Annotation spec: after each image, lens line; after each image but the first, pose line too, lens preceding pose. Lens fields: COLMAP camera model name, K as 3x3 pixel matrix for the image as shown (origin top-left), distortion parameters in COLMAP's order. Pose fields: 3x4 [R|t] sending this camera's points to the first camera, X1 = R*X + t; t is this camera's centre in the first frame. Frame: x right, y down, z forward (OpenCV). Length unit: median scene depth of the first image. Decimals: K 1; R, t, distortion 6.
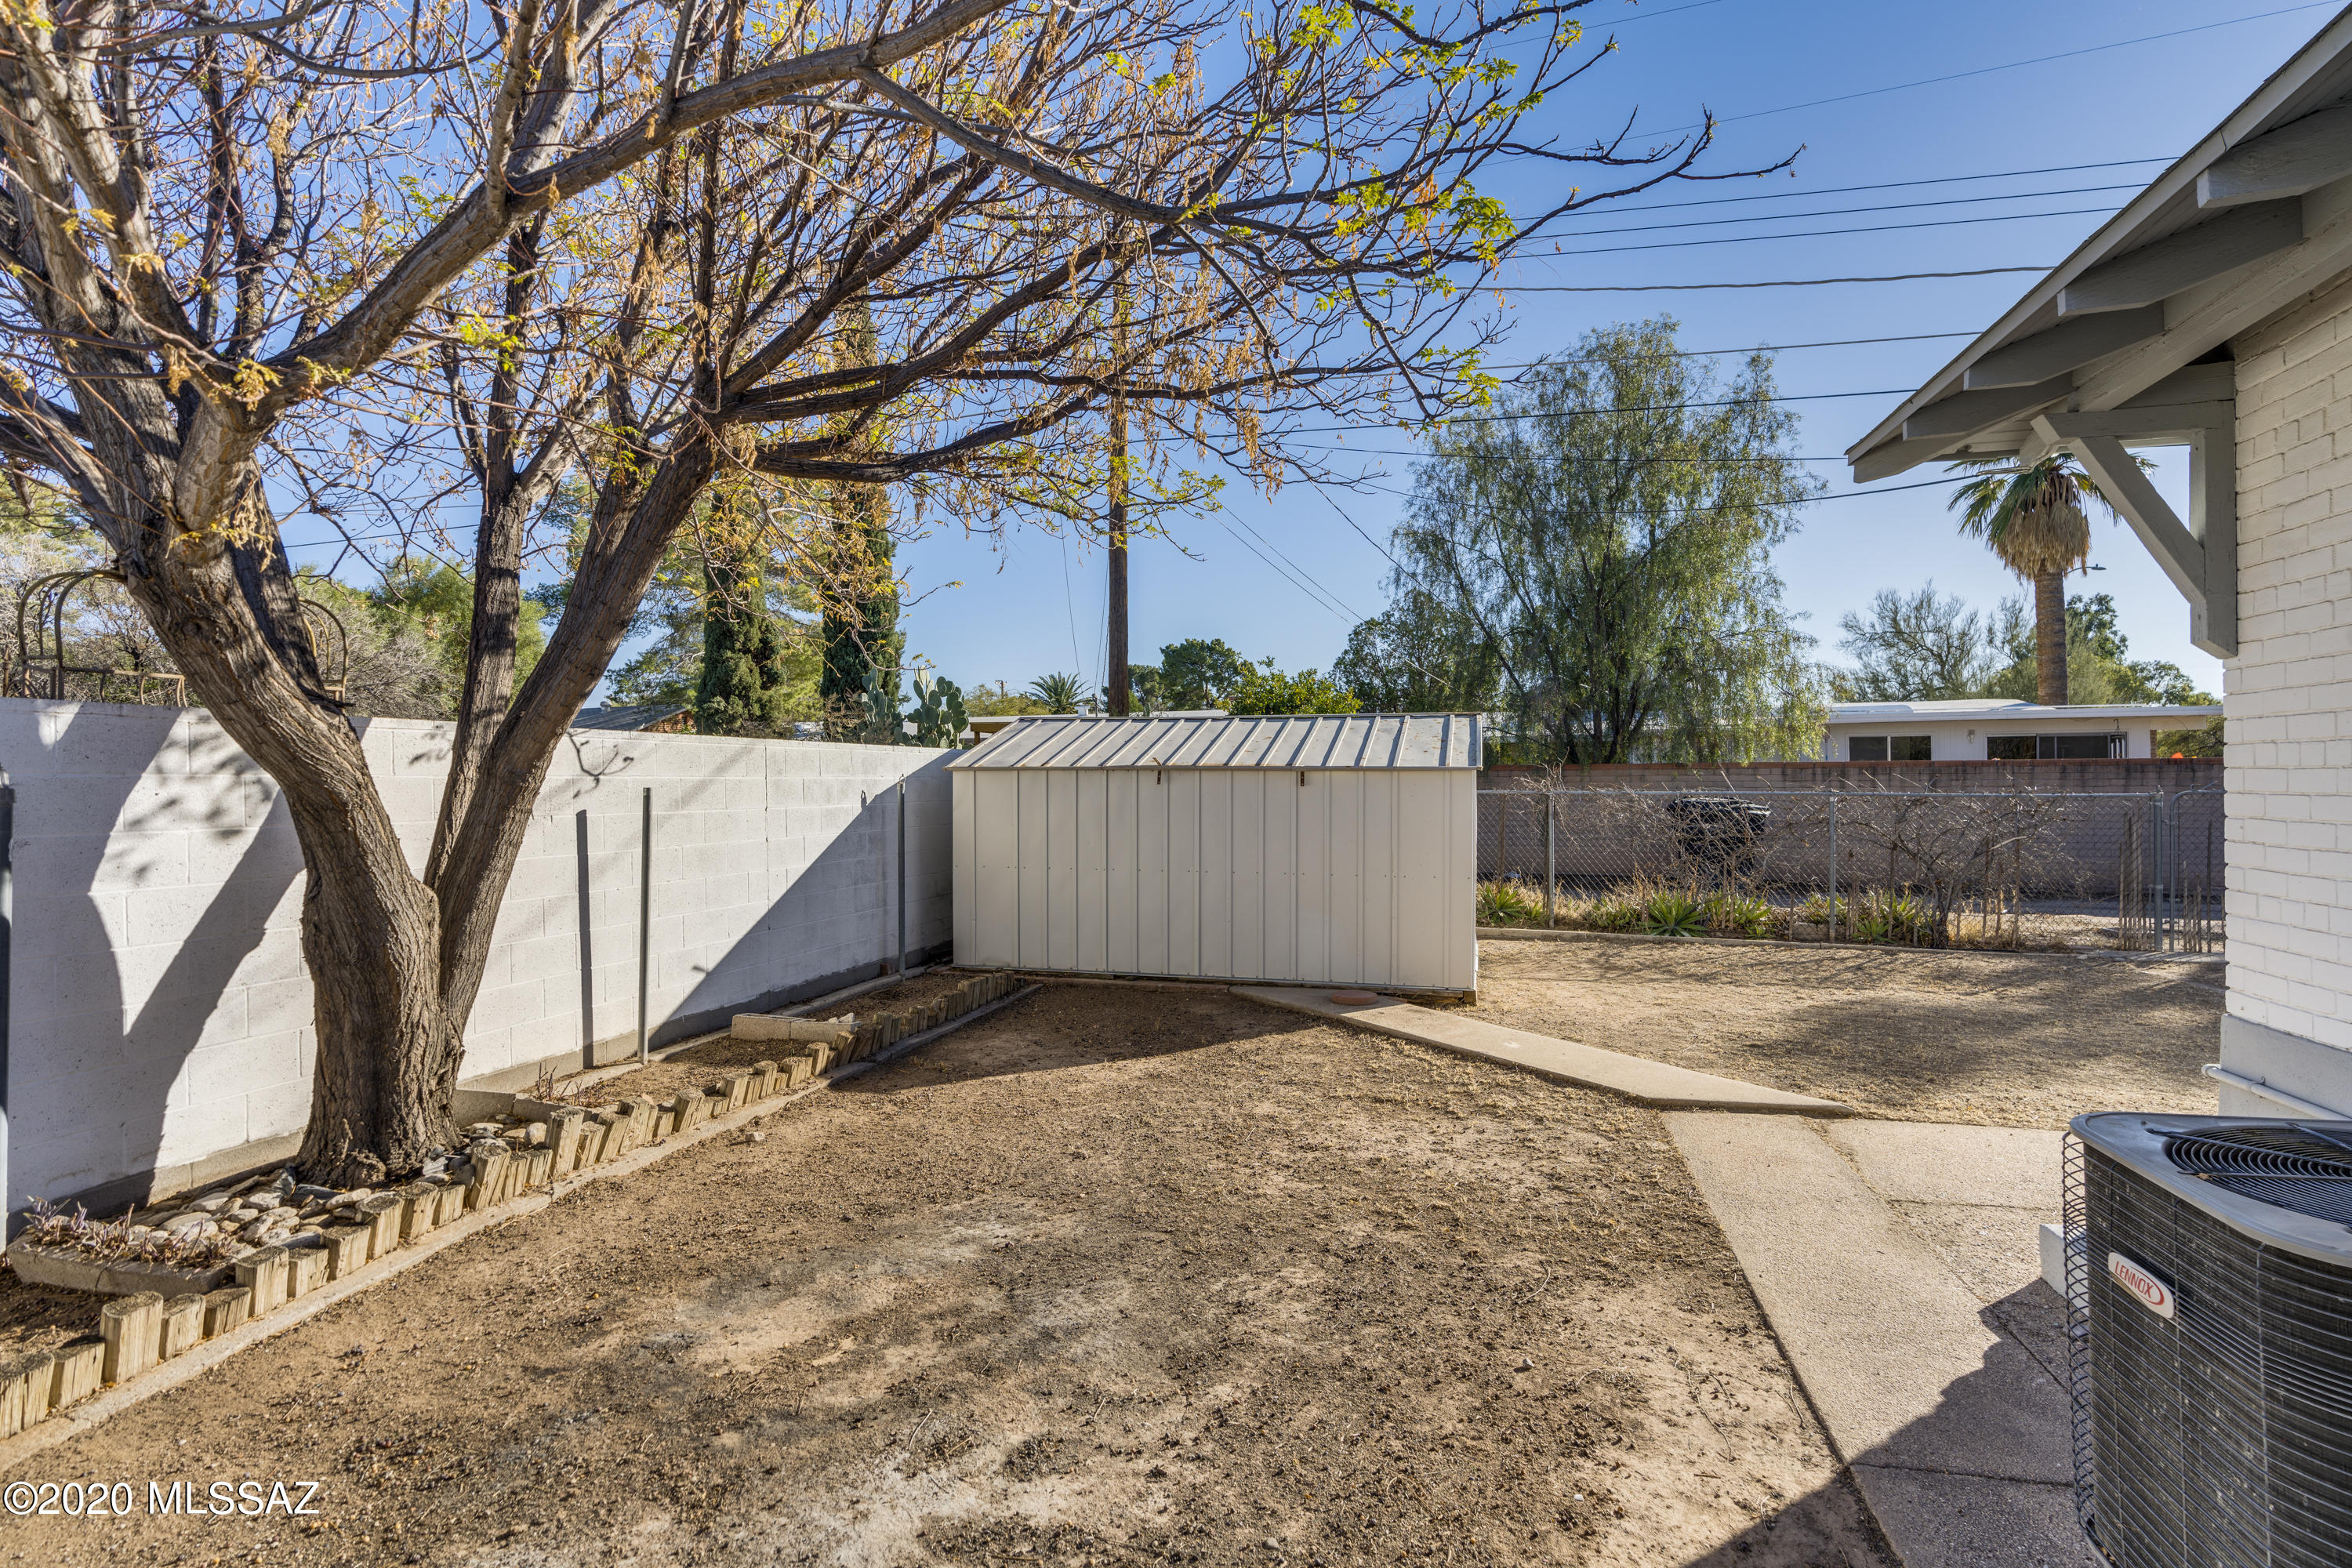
lens RADIAL K [[1073.2, 0, 1176.8], [0, 1073.2, 790.9], [0, 0, 1]] dist [-0.008160, 0.000320]
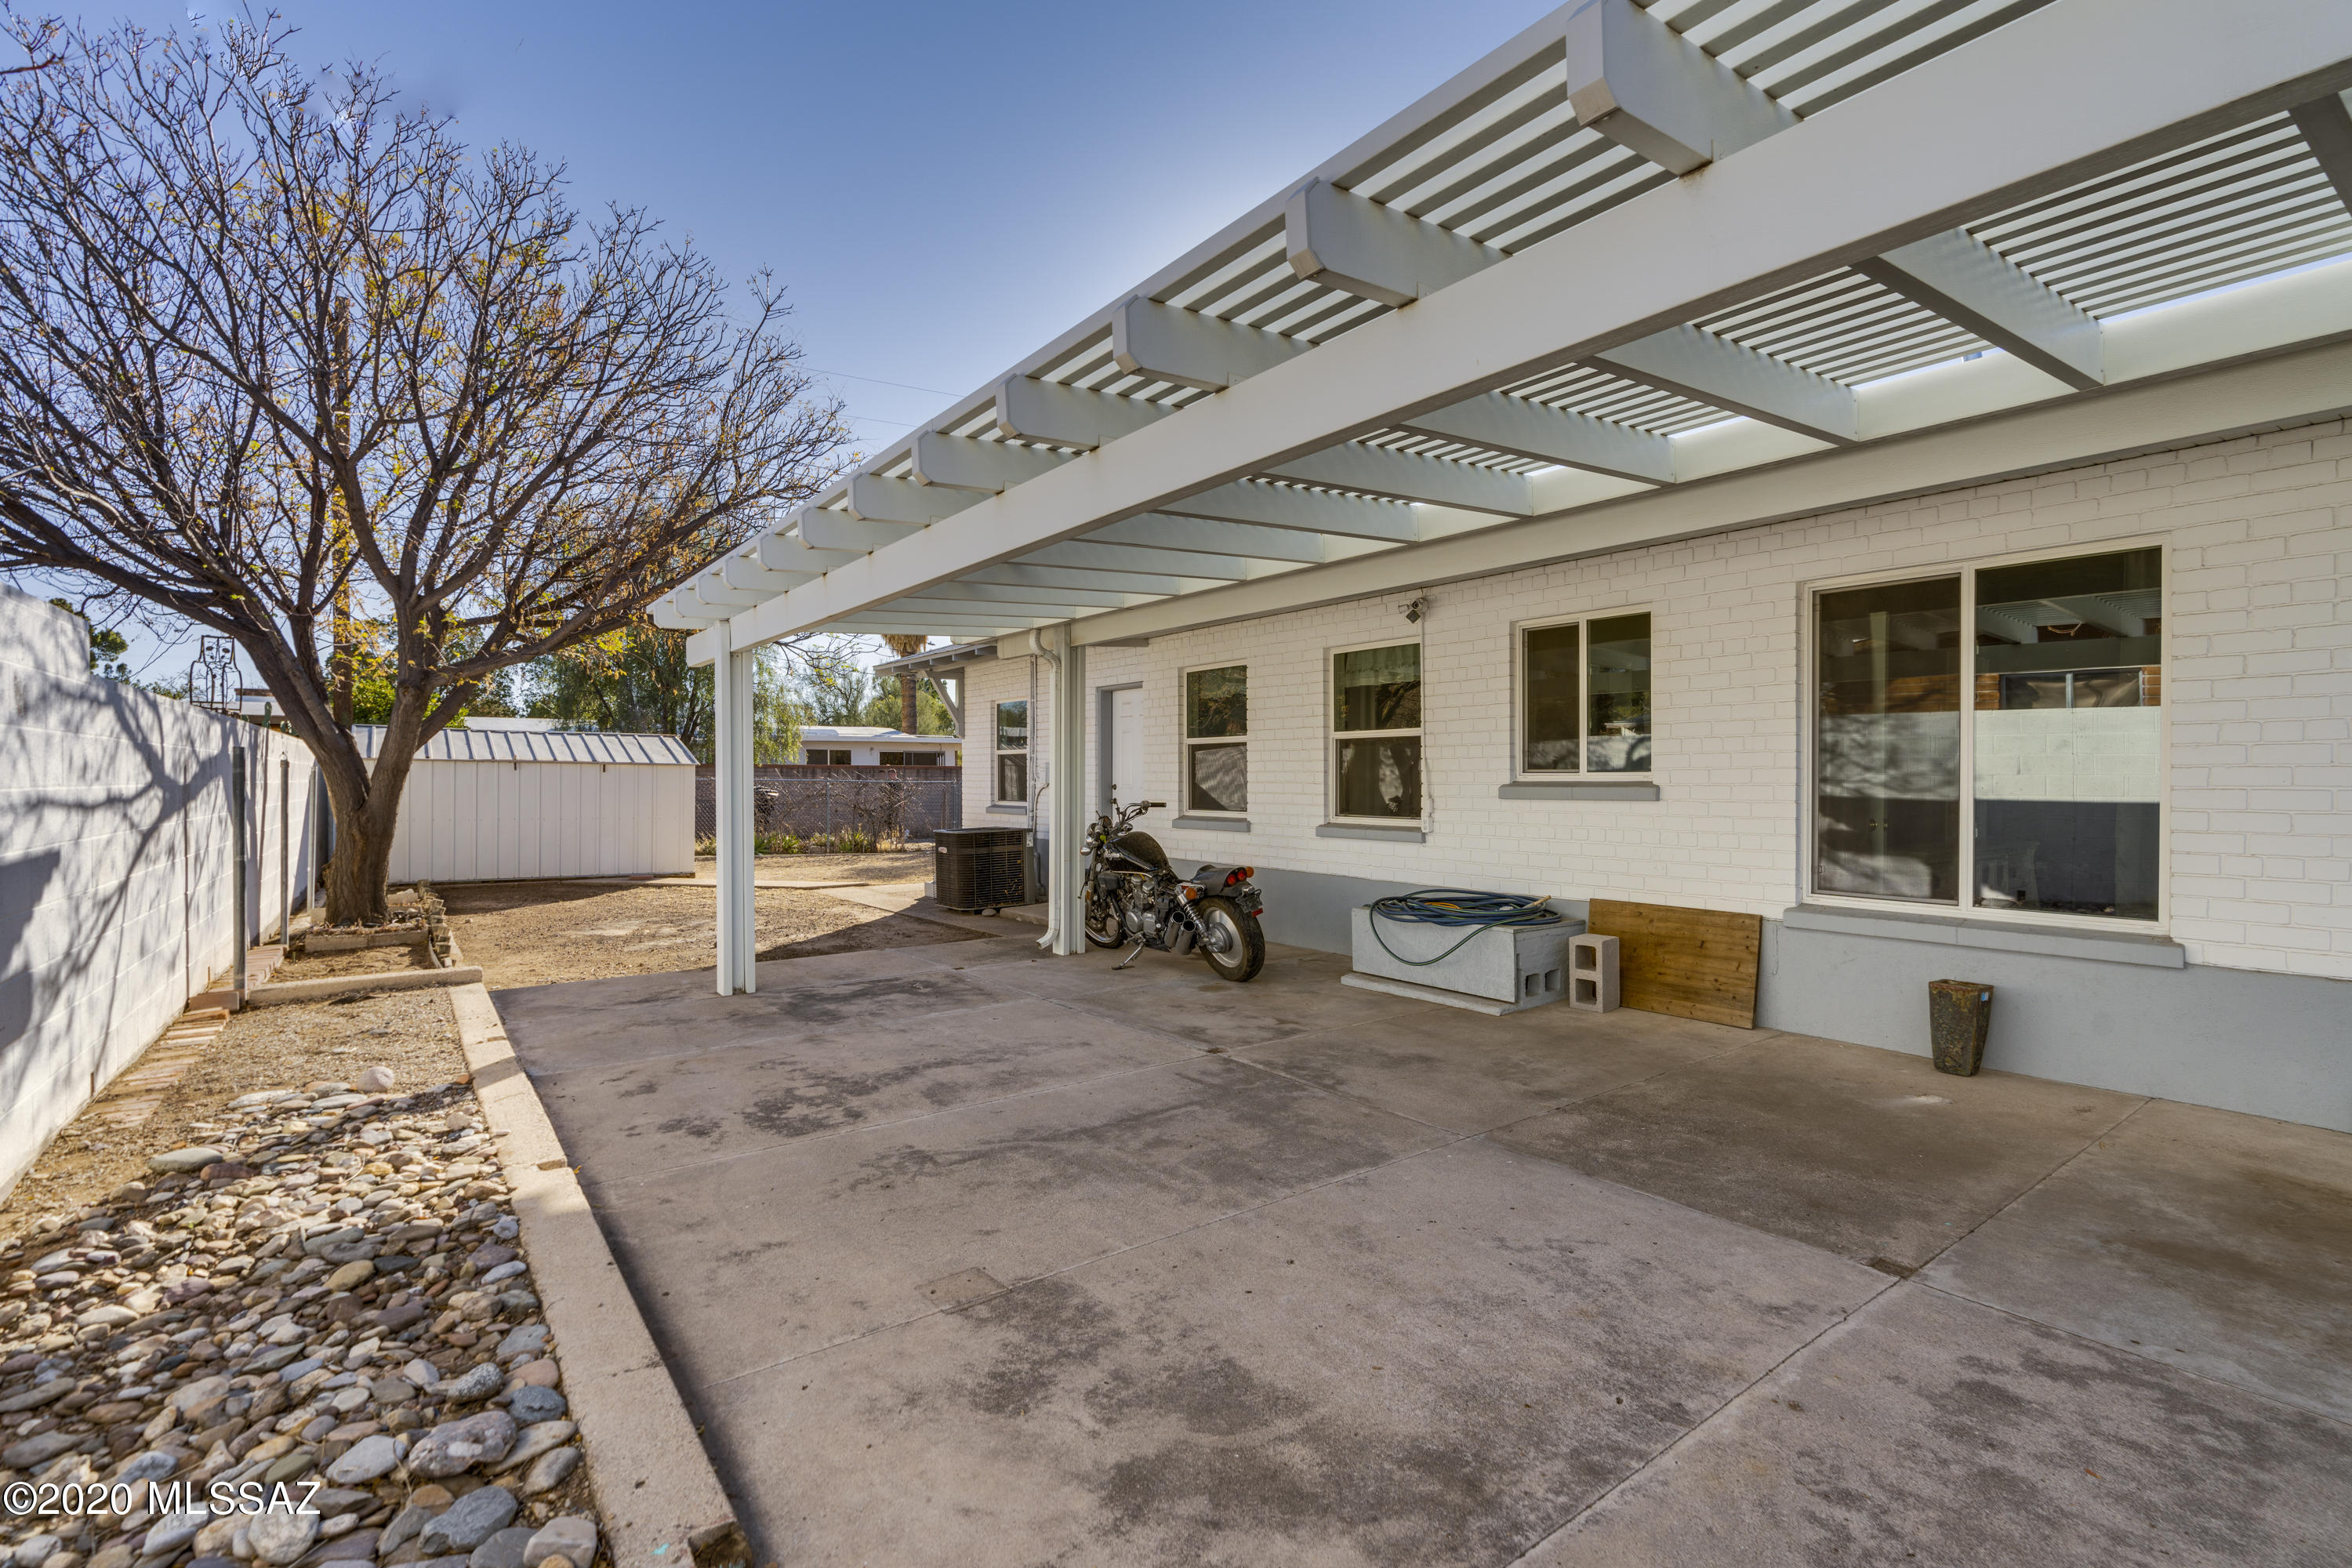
lens RADIAL K [[1073.2, 0, 1176.8], [0, 1073.2, 790.9], [0, 0, 1]] dist [-0.008160, 0.000320]
pose [[0.590556, 0.000678, 0.806996, -0.289883], [0.001473, 0.999997, -0.001918, 0.012869], [-0.806995, 0.002321, 0.590553, -0.330720]]
